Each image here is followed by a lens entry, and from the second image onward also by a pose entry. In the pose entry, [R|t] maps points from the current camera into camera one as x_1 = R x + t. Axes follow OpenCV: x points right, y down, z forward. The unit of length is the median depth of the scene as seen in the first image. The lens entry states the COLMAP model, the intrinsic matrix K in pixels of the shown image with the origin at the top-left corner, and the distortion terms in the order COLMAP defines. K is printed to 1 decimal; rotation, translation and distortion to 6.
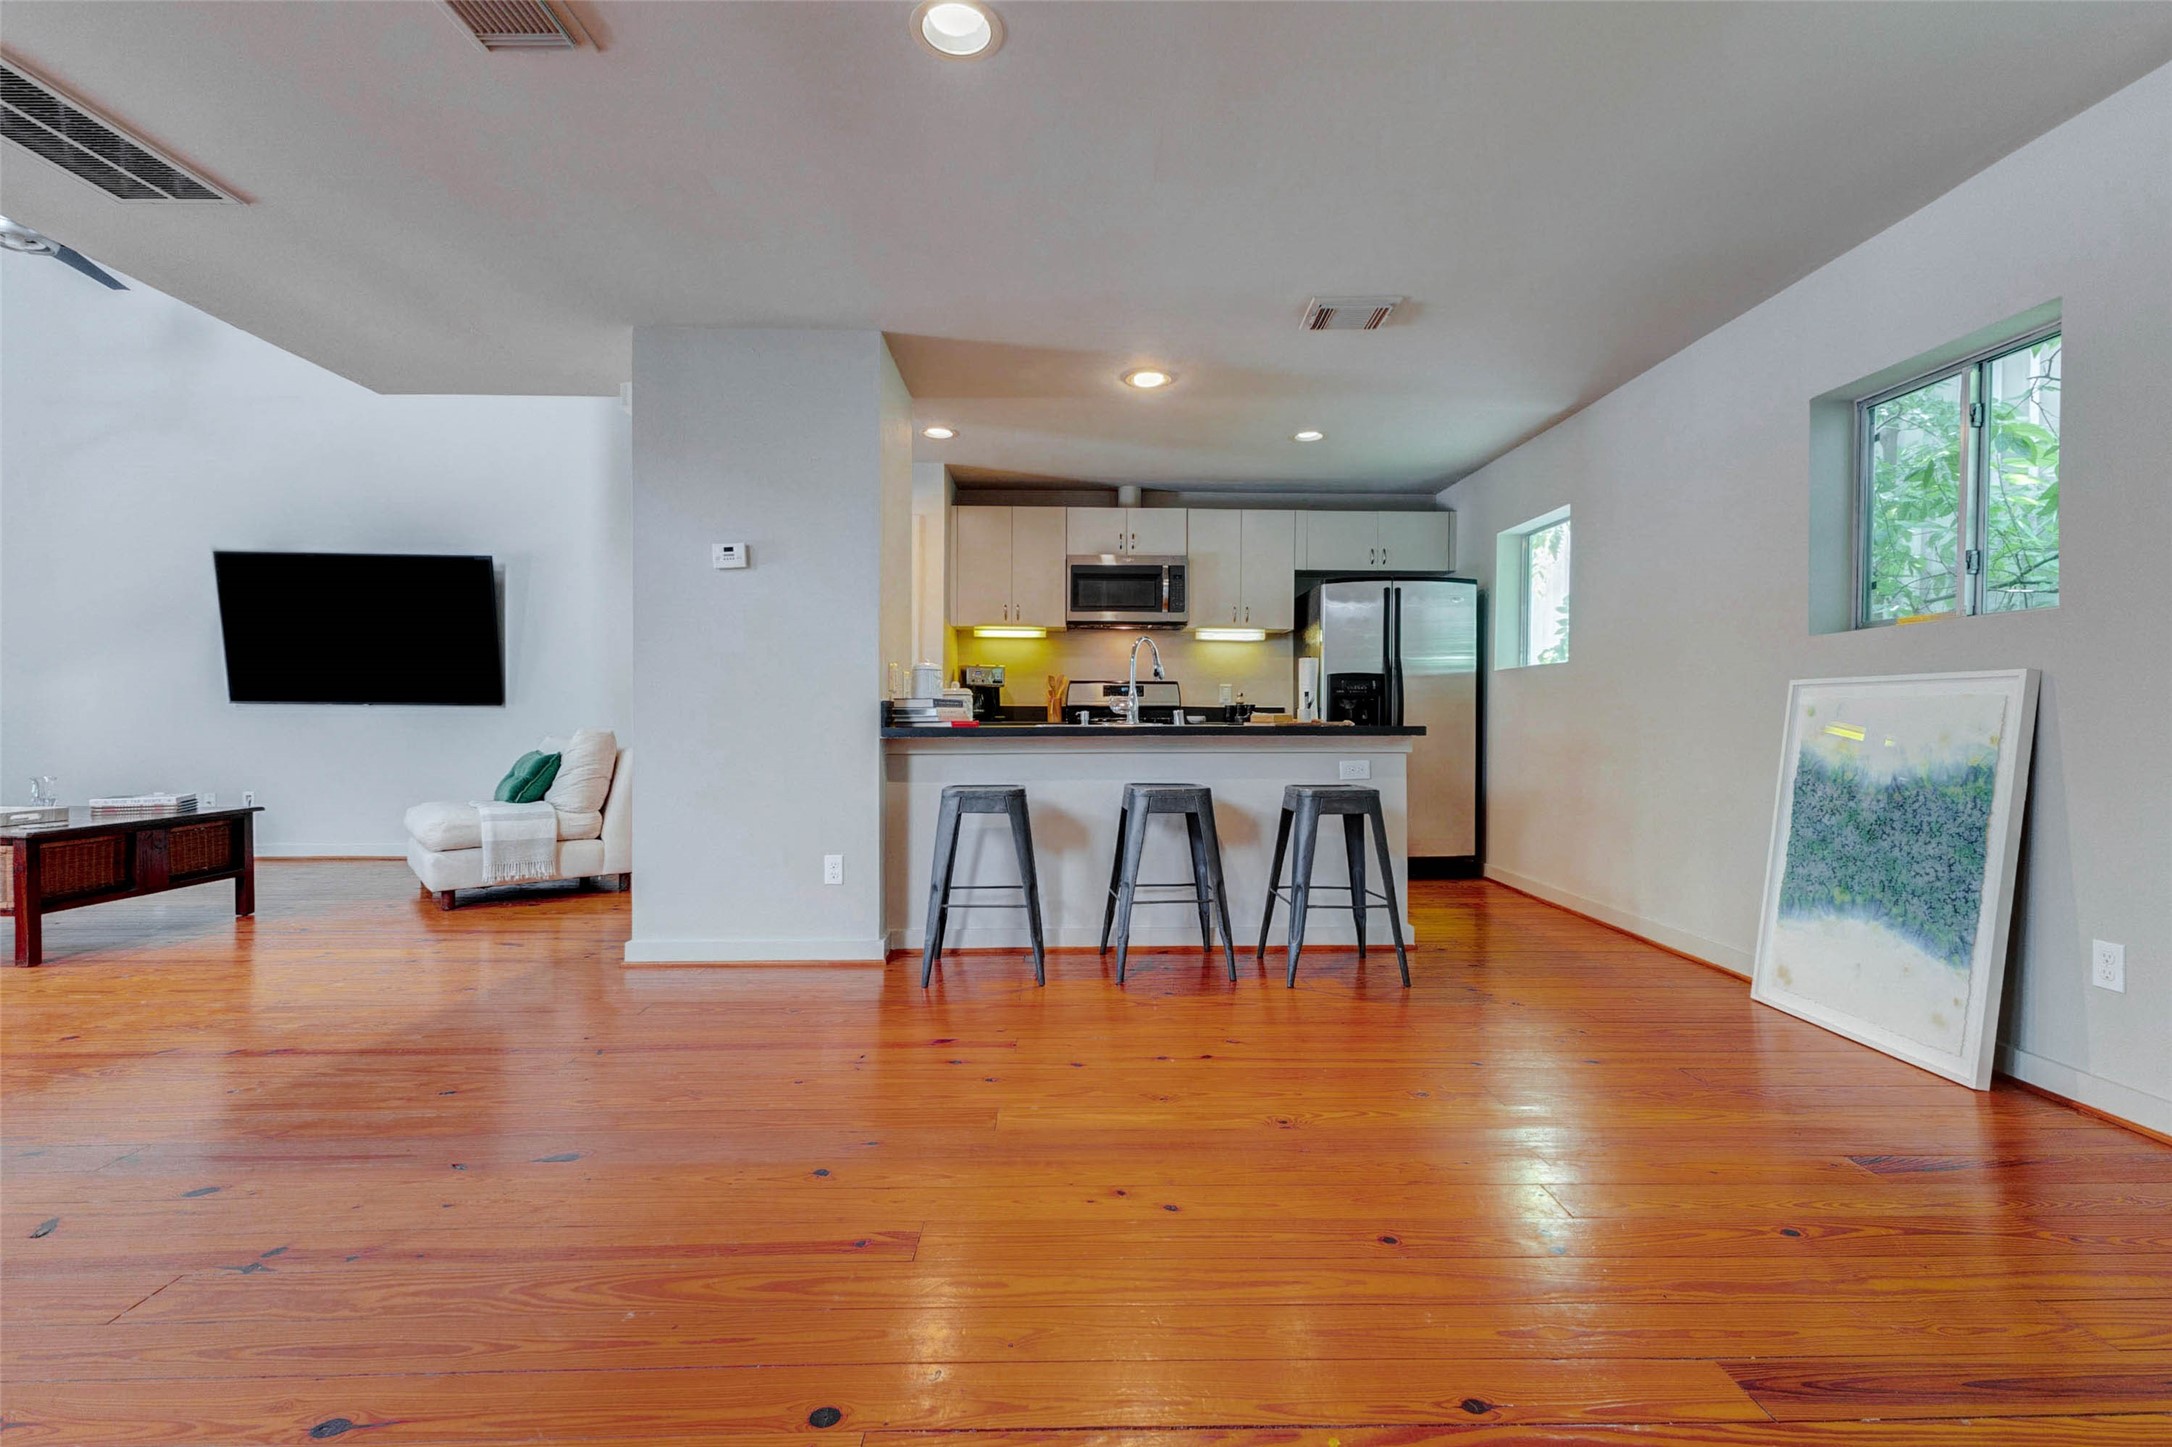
lens RADIAL K [[960.4, 0, 1070.5], [0, 960.4, 707.8], [0, 0, 1]] dist [0.012910, -0.000029]
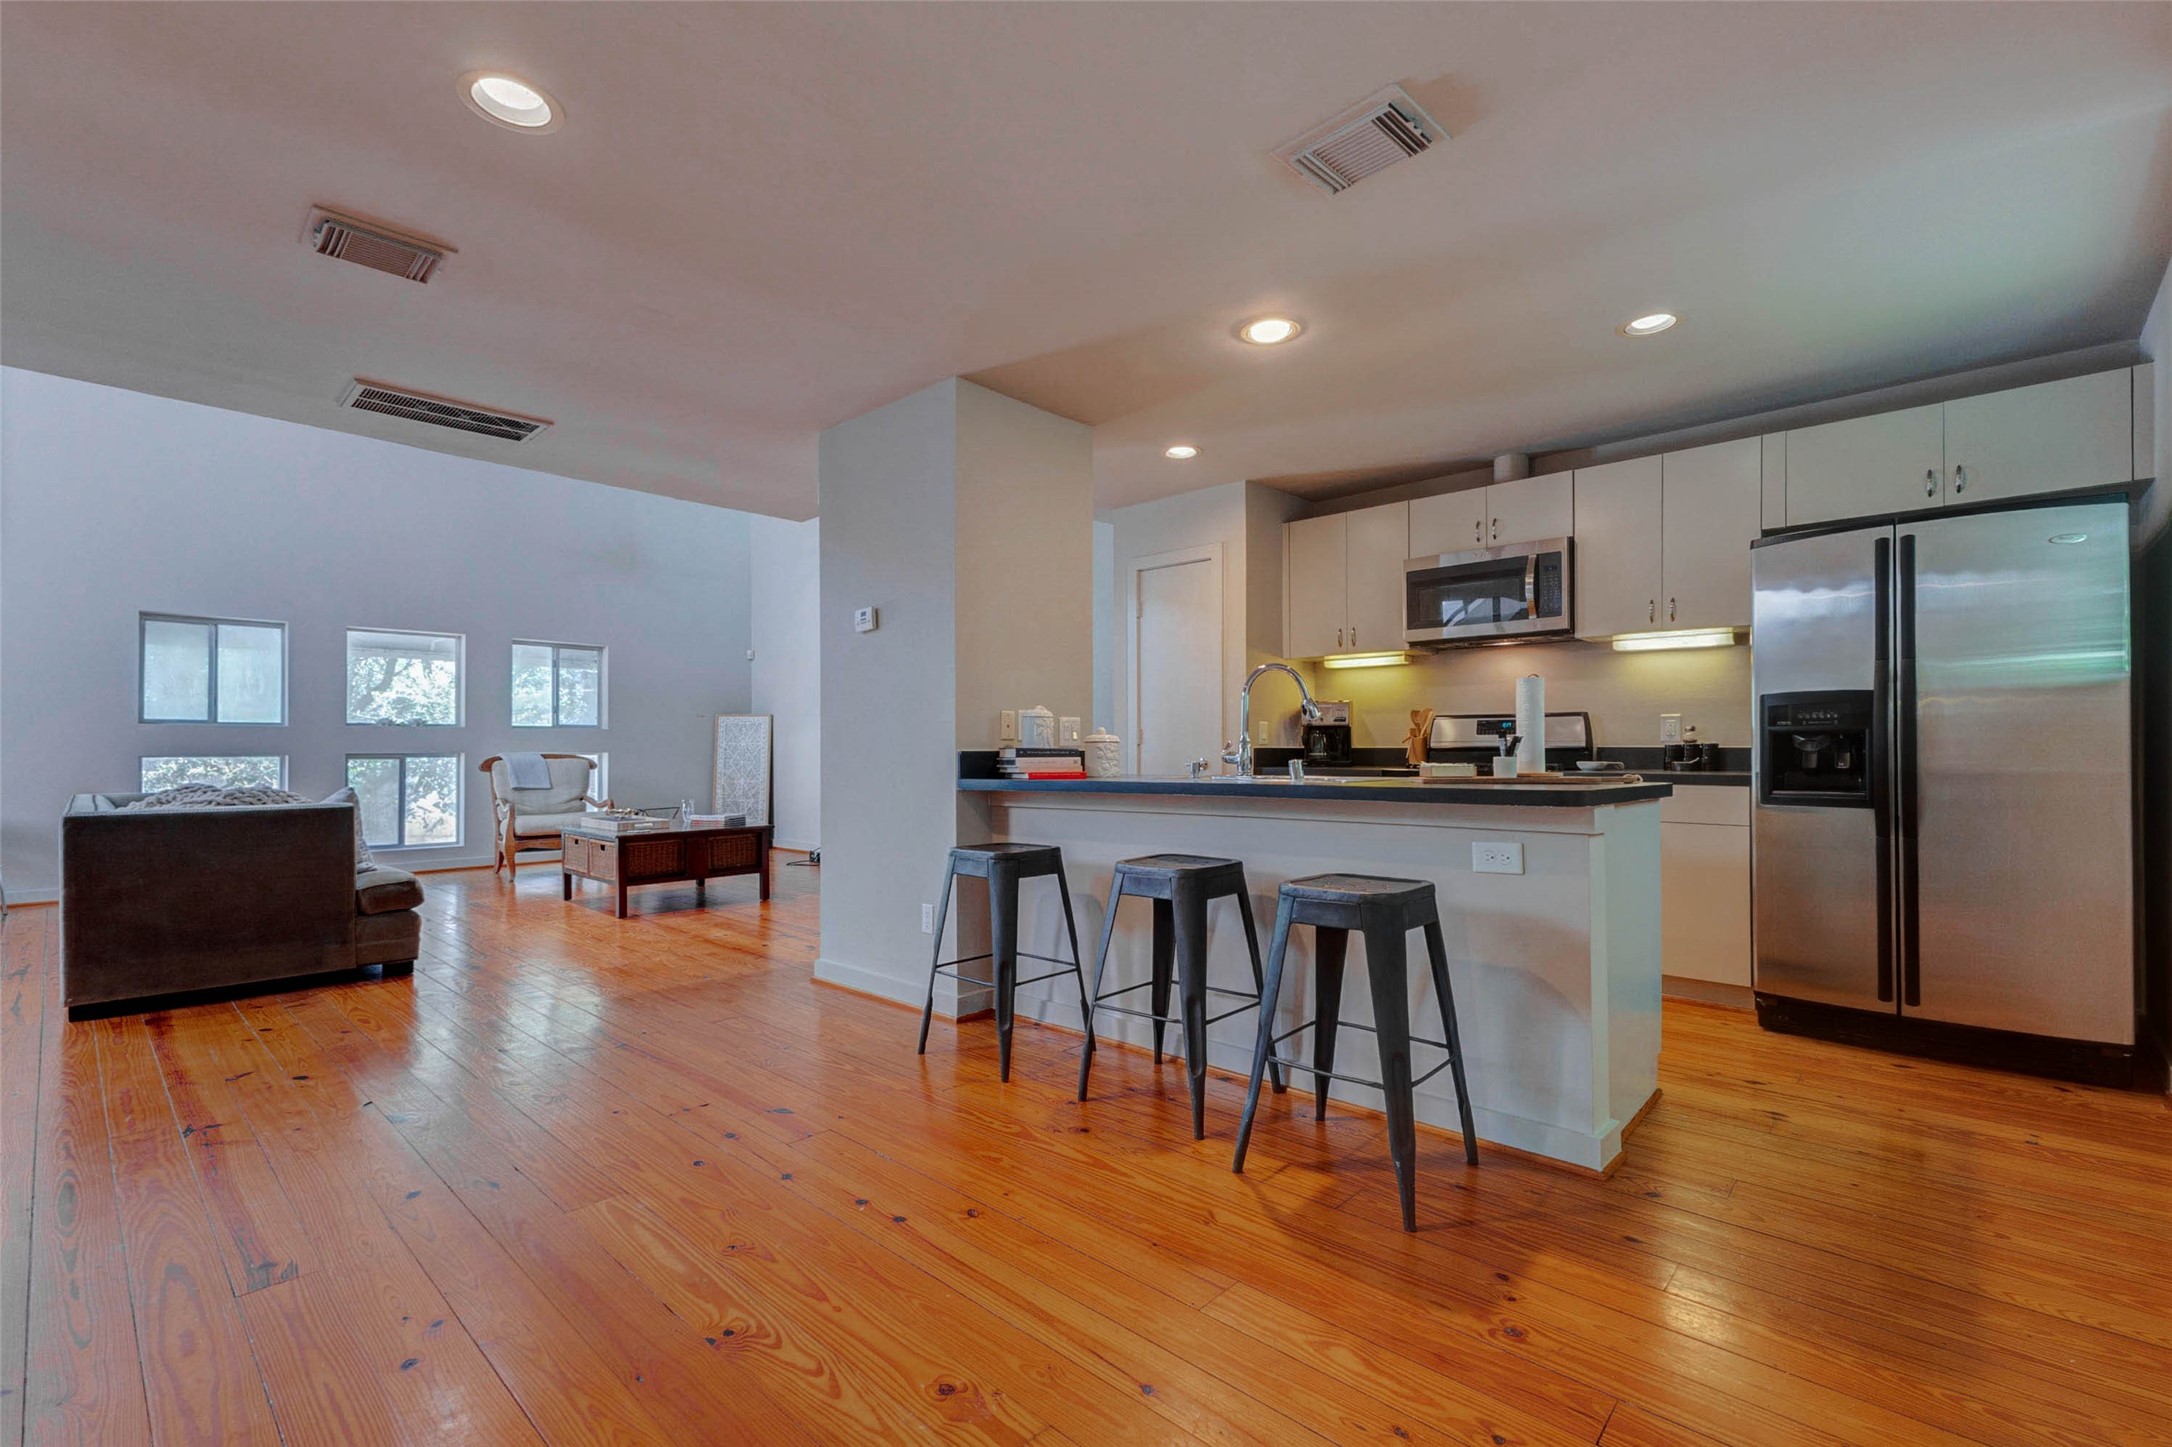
lens RADIAL K [[940.5, 0, 1081.6], [0, 940.5, 735.4], [0, 0, 1]] dist [0.015122, -0.000219]
pose [[0.717857, -0.014652, -0.696036, 0.503590], [0.011179, 0.999892, -0.009519, -0.011913], [0.696101, -0.000948, 0.717944, 0.358805]]
